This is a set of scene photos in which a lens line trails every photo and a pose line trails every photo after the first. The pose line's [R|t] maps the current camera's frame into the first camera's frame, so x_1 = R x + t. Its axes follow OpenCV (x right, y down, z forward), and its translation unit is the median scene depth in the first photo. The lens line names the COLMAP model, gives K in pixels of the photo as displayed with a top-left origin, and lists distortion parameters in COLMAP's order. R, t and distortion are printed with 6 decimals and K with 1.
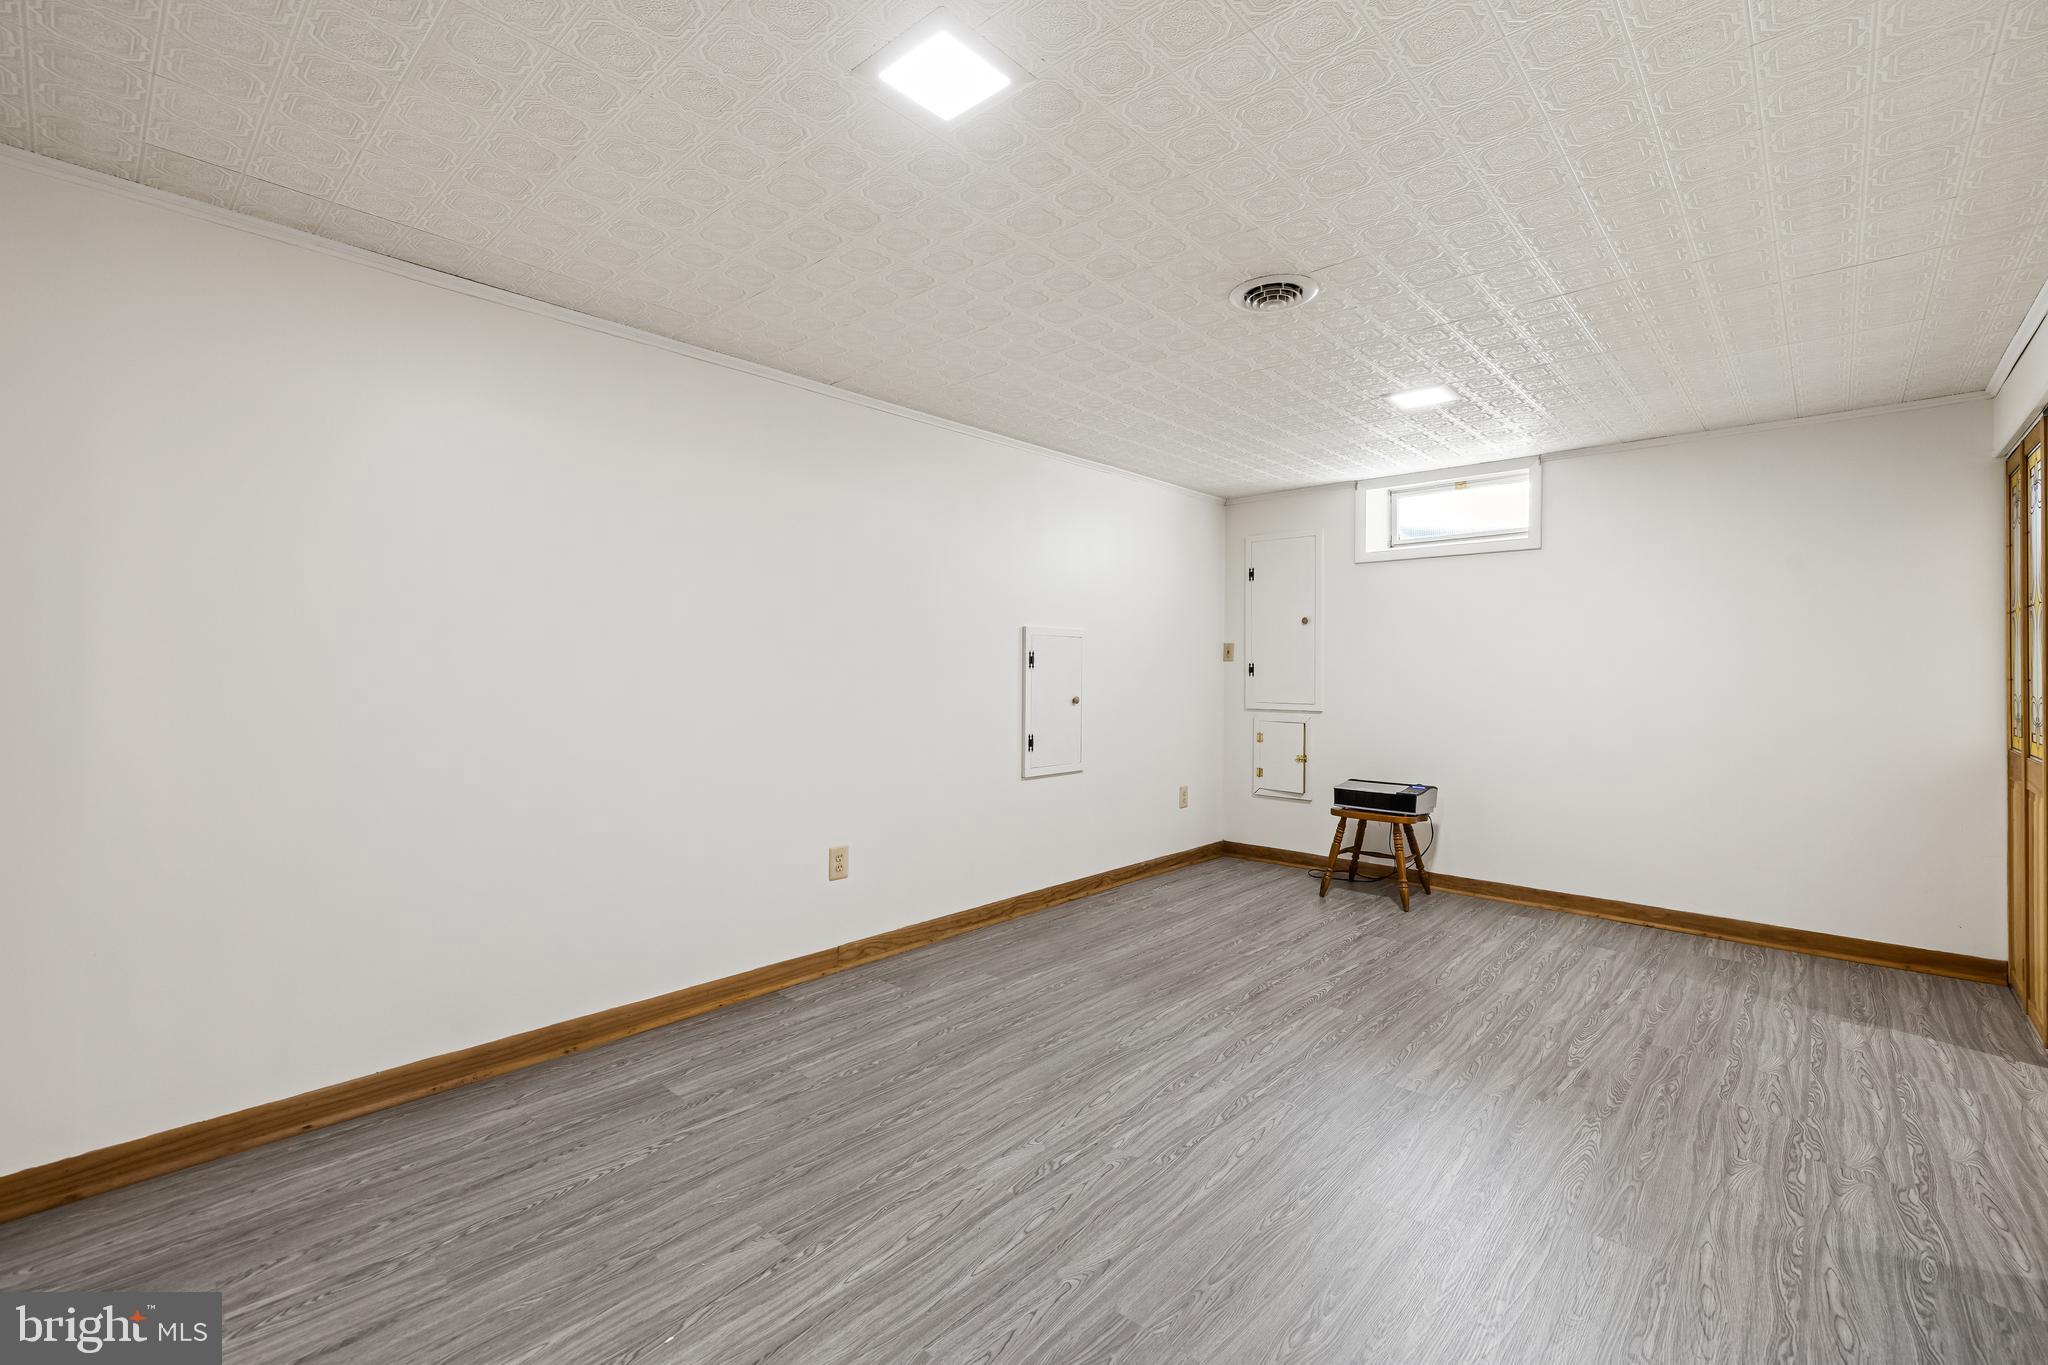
lens RADIAL K [[863.6, 0, 1022.5], [0, 863.6, 680.7], [0, 0, 1]] dist [-0.000205, -0.000058]
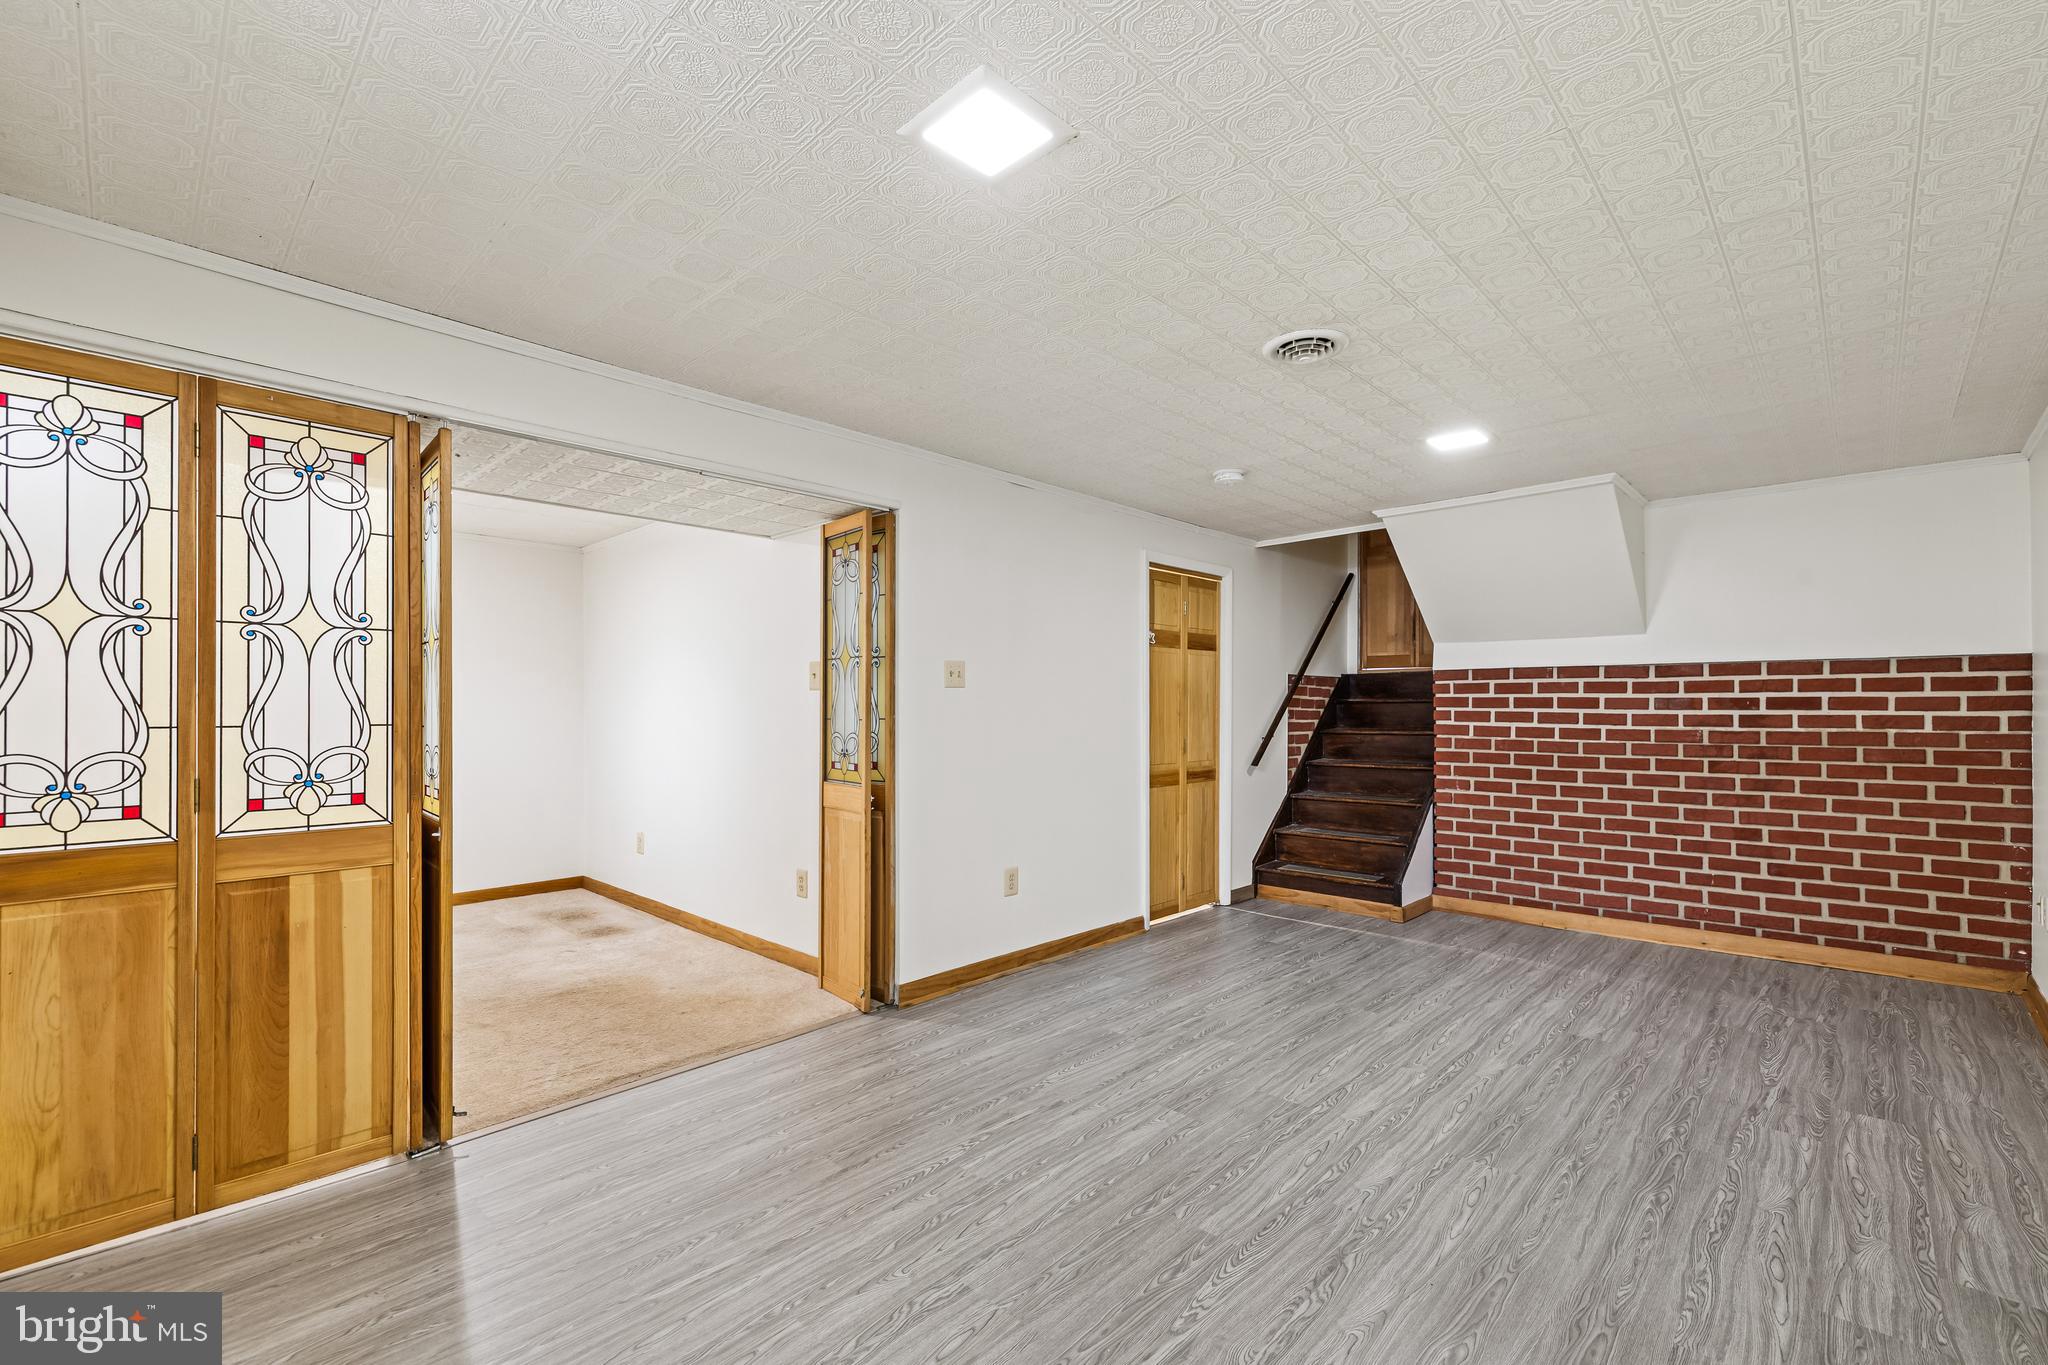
lens RADIAL K [[863.6, 0, 1025.6], [0, 863.6, 696.4], [0, 0, 1]] dist [-0.000205, -0.000058]
pose [[-0.999654, -0.004830, 0.025848, 0.580468], [-0.004892, 0.999985, -0.002334, -0.032608], [-0.025836, -0.002460, -0.999663, 1.978463]]
